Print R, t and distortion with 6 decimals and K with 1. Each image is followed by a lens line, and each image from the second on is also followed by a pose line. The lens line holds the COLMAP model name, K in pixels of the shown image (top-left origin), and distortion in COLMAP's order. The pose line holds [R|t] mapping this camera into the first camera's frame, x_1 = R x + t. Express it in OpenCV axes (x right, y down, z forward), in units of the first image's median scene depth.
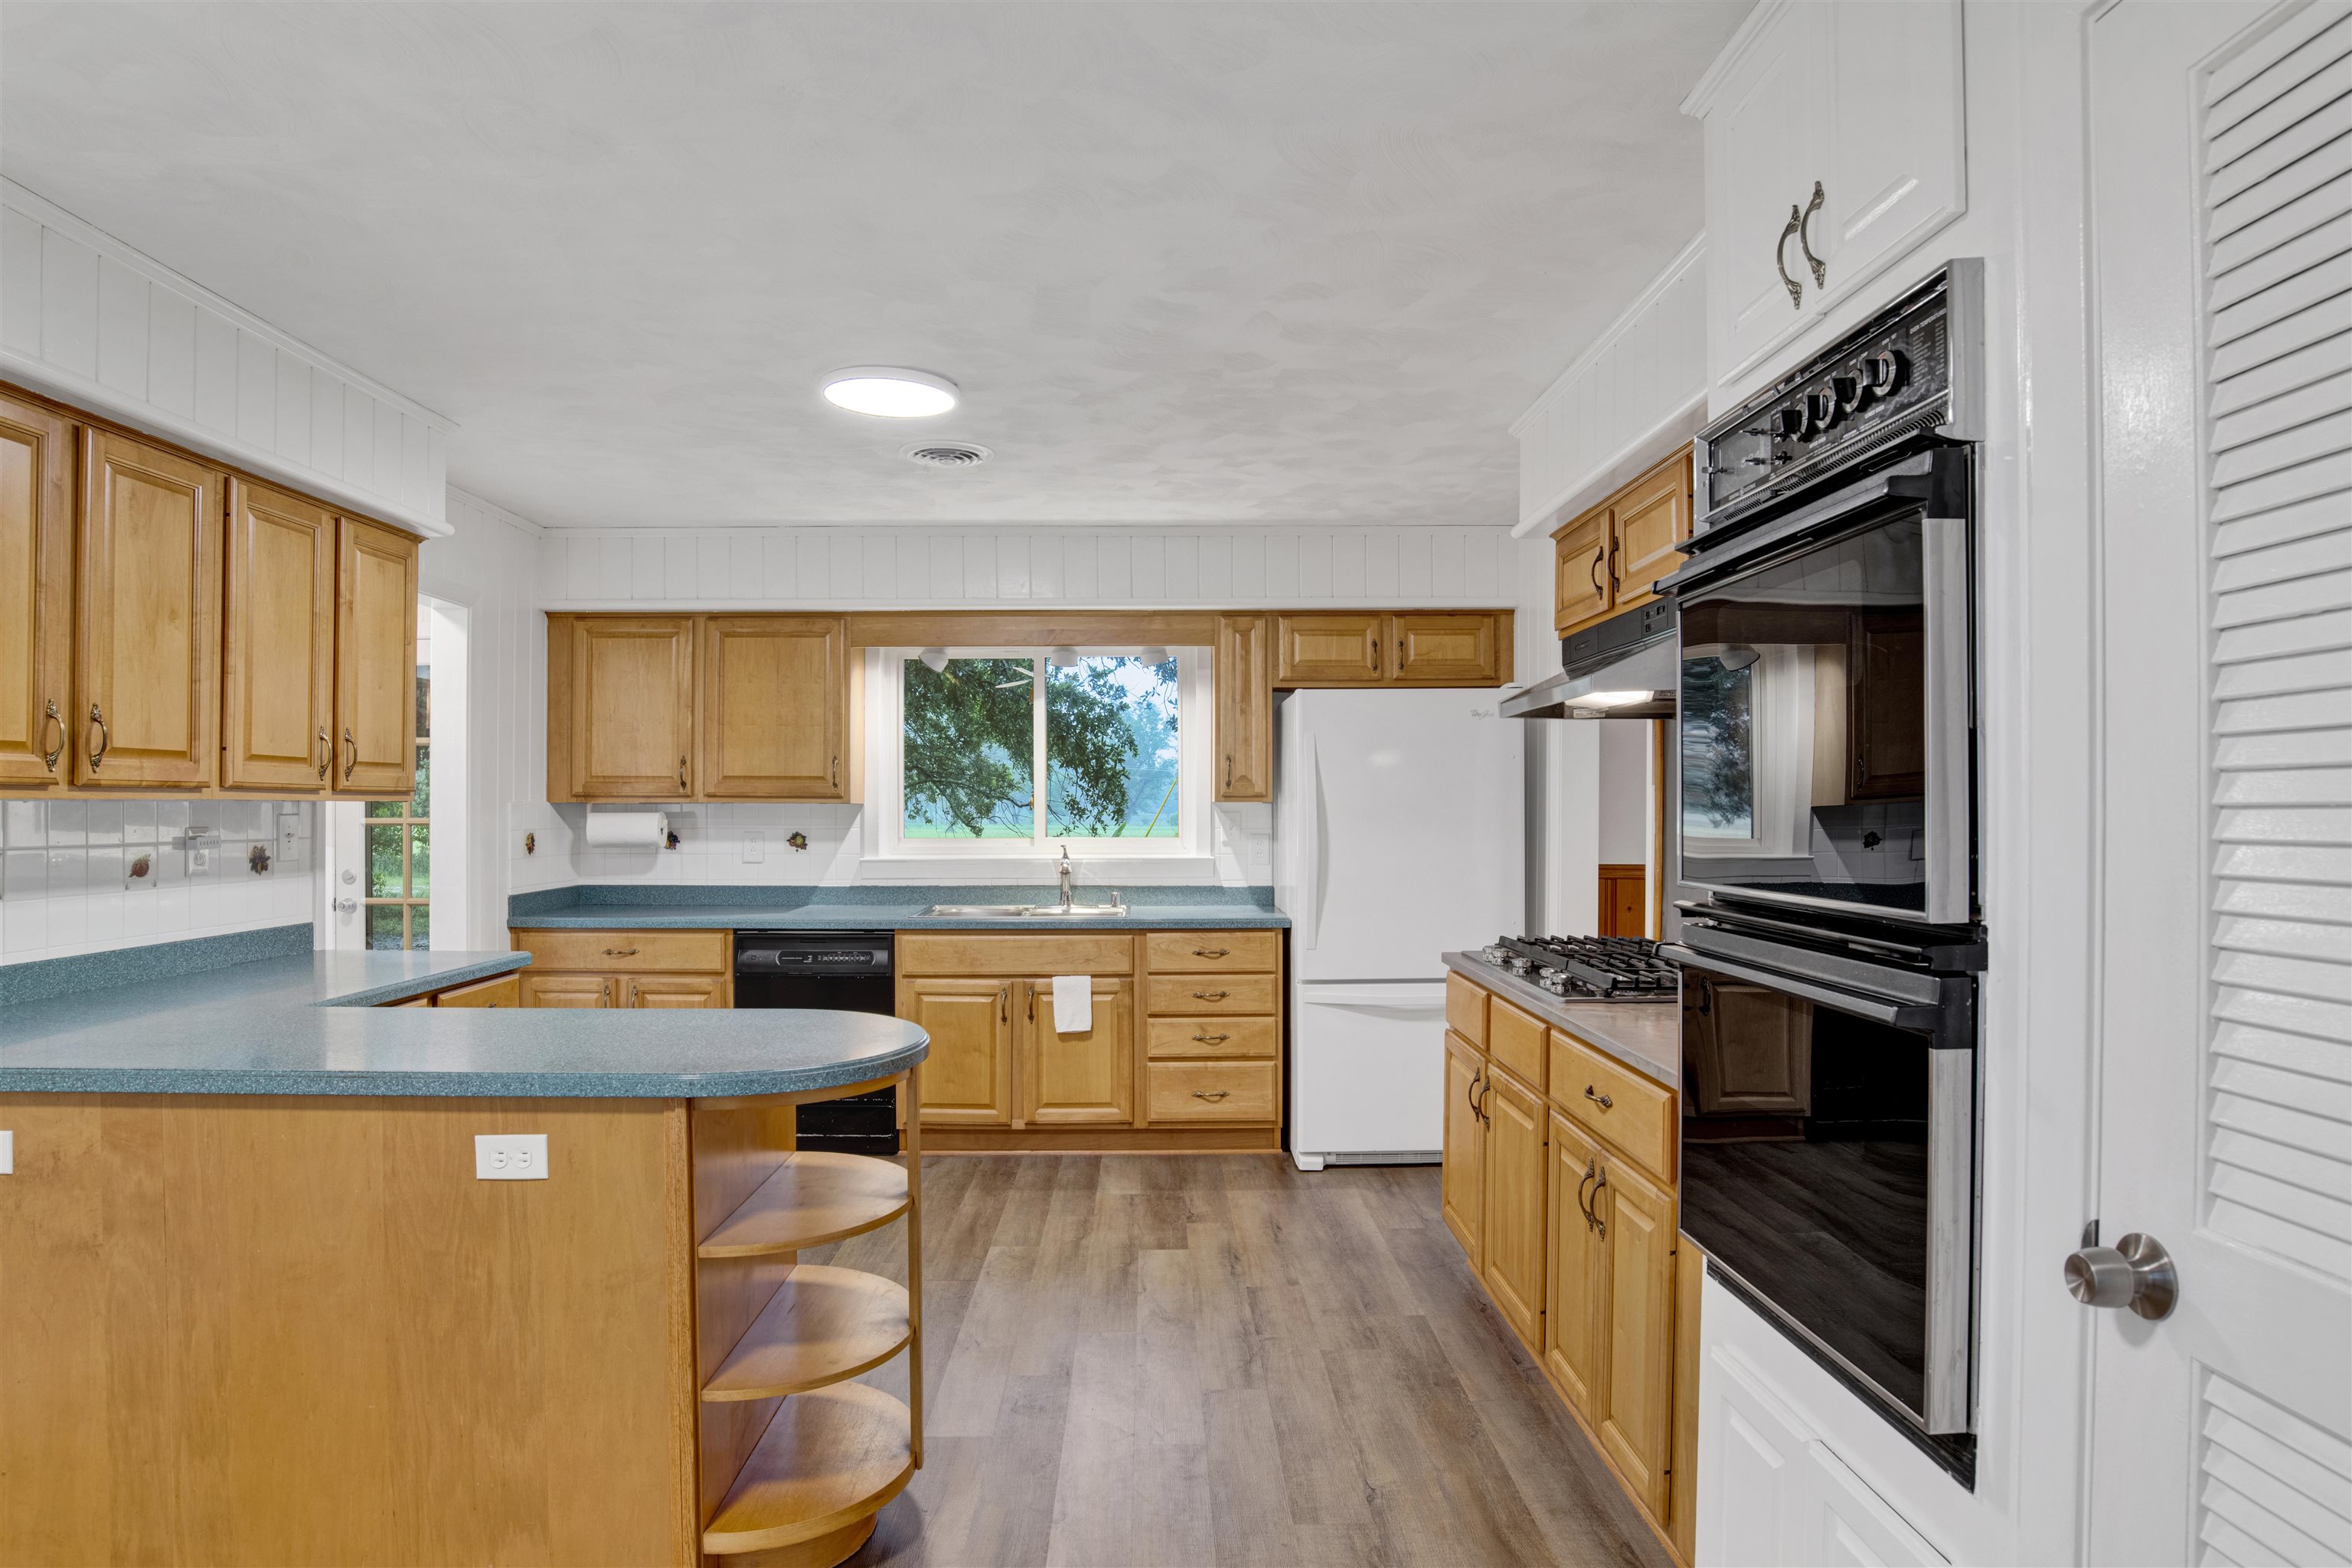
lens RADIAL K [[1420.5, 0, 1170.7], [0, 1420.5, 786.4], [0, 0, 1]] dist [-0.069692, 0.026108]
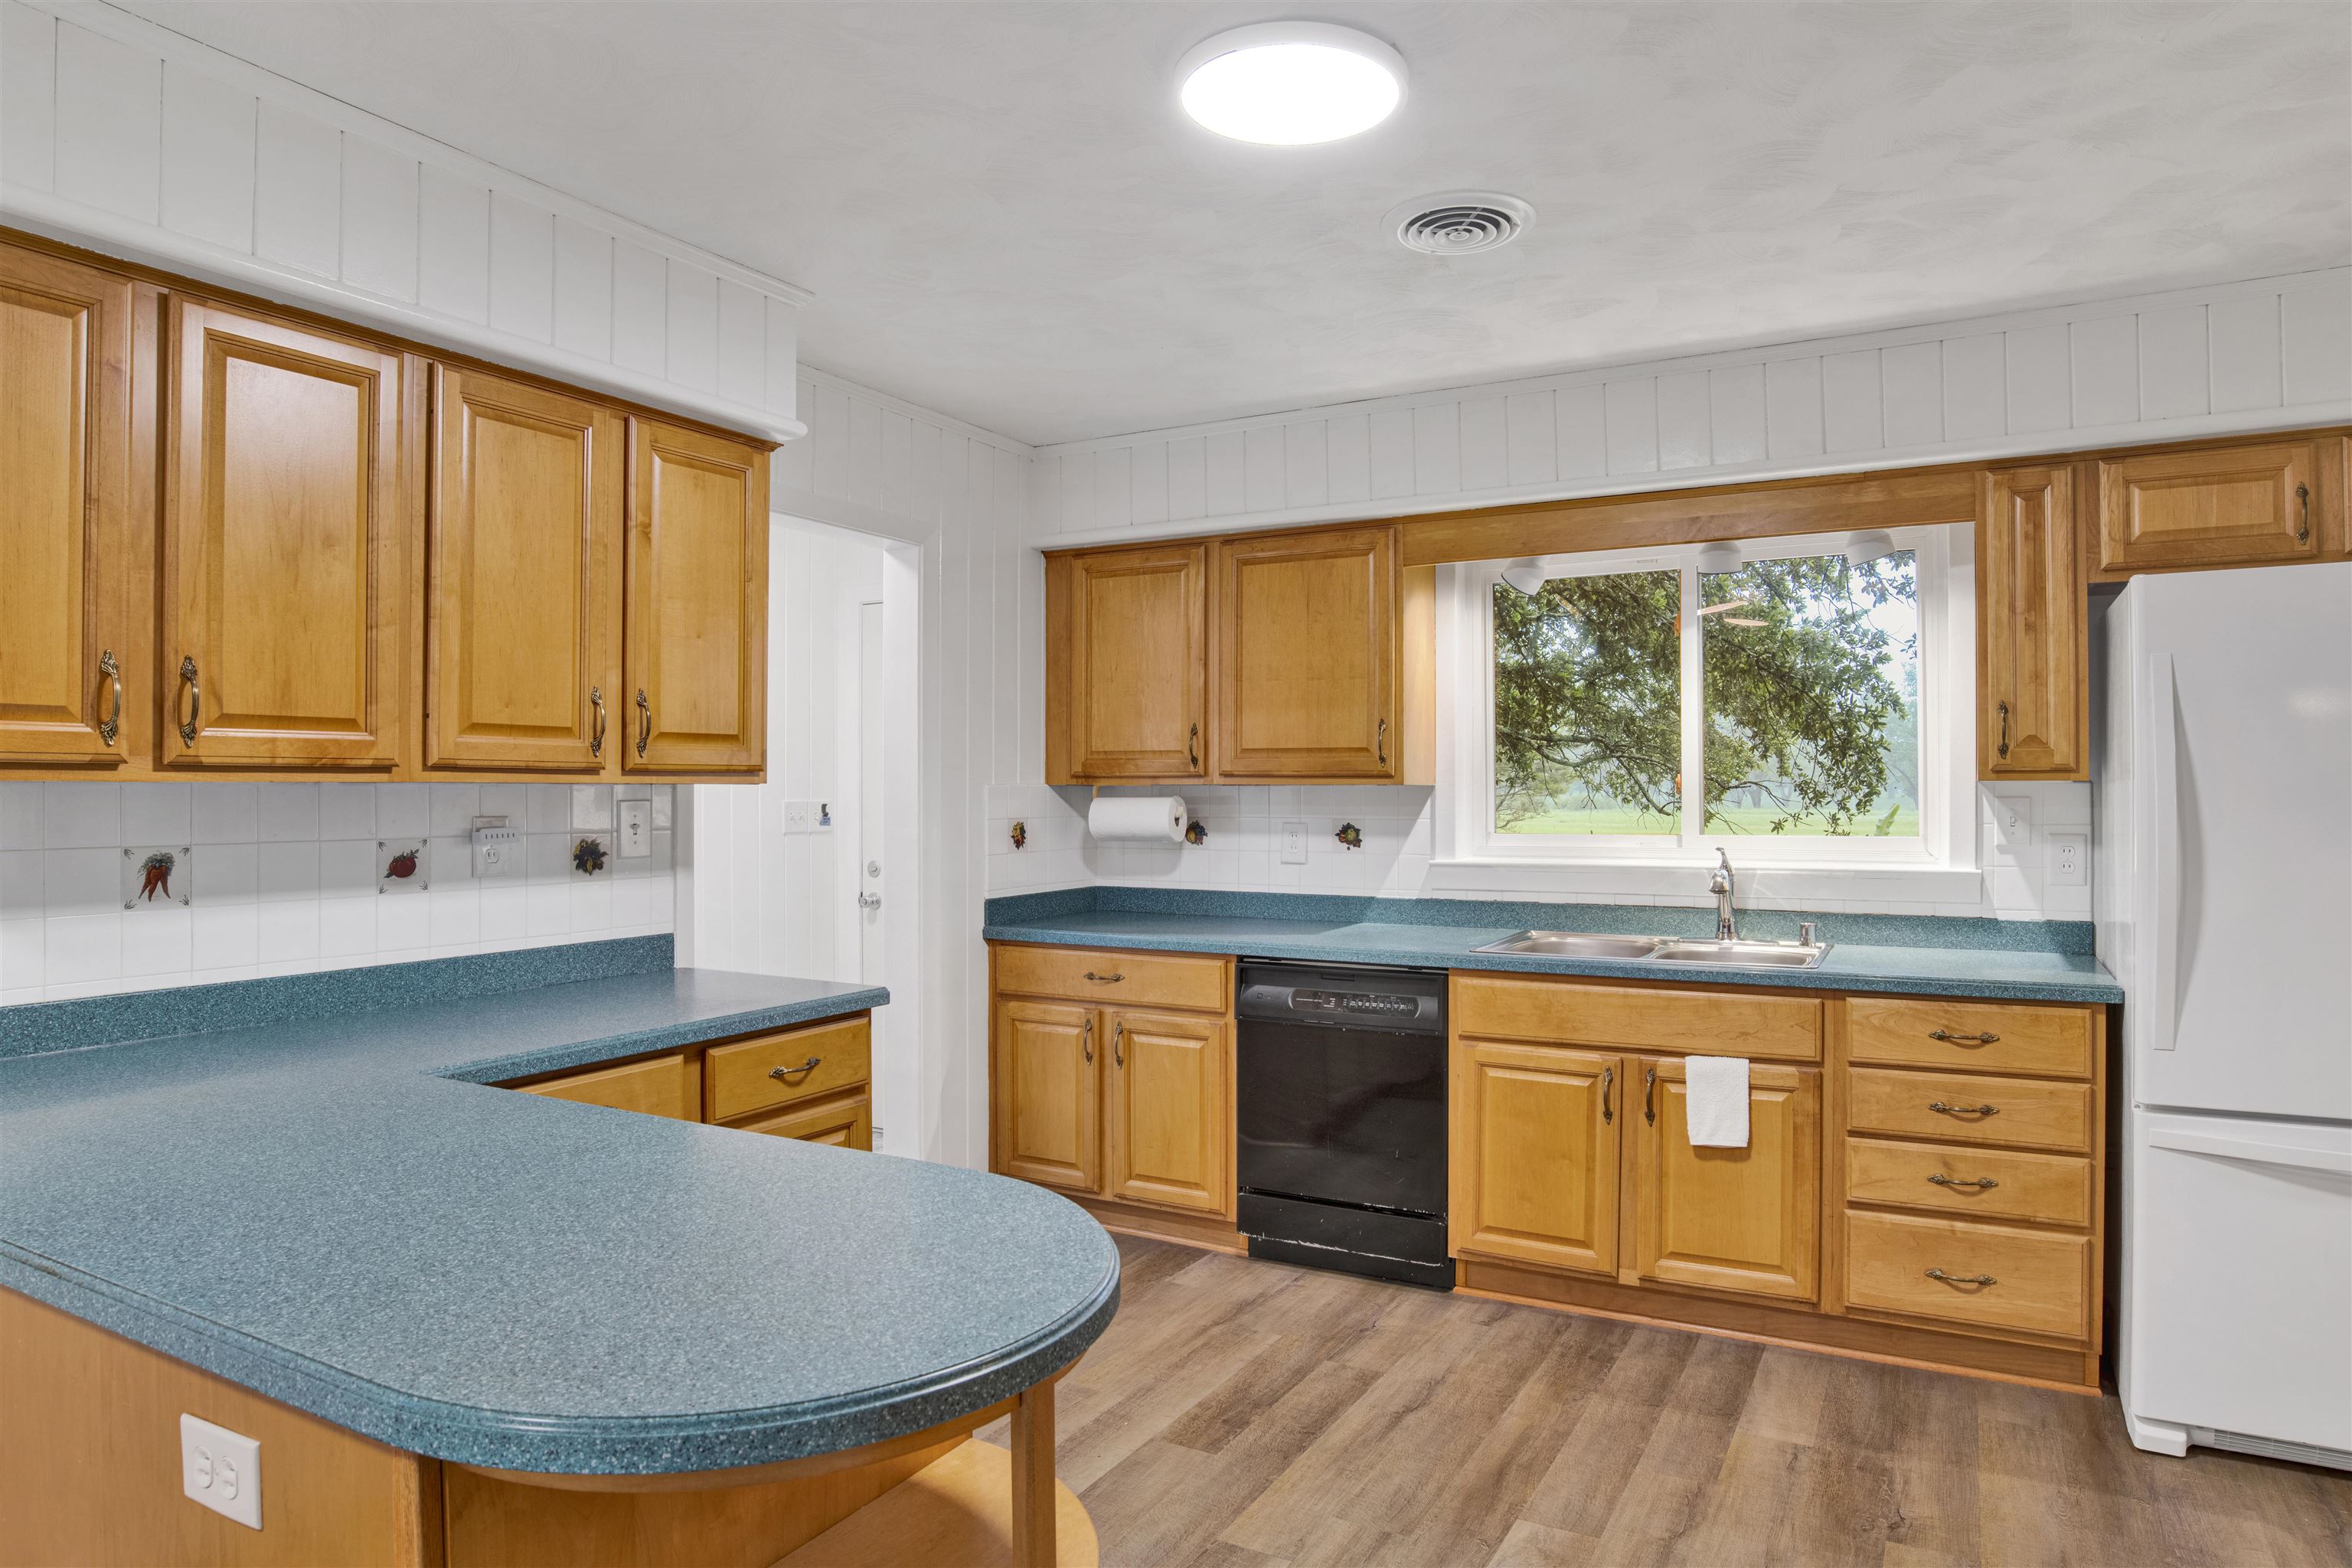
lens RADIAL K [[1420.5, 0, 1162.5], [0, 1420.5, 783.8], [0, 0, 1]] dist [-0.069692, 0.026108]
pose [[0.858710, -0.003097, -0.512453, 0.038666], [0.008405, 0.999932, 0.008042, 0.004954], [0.512394, -0.011213, 0.858677, 0.340090]]
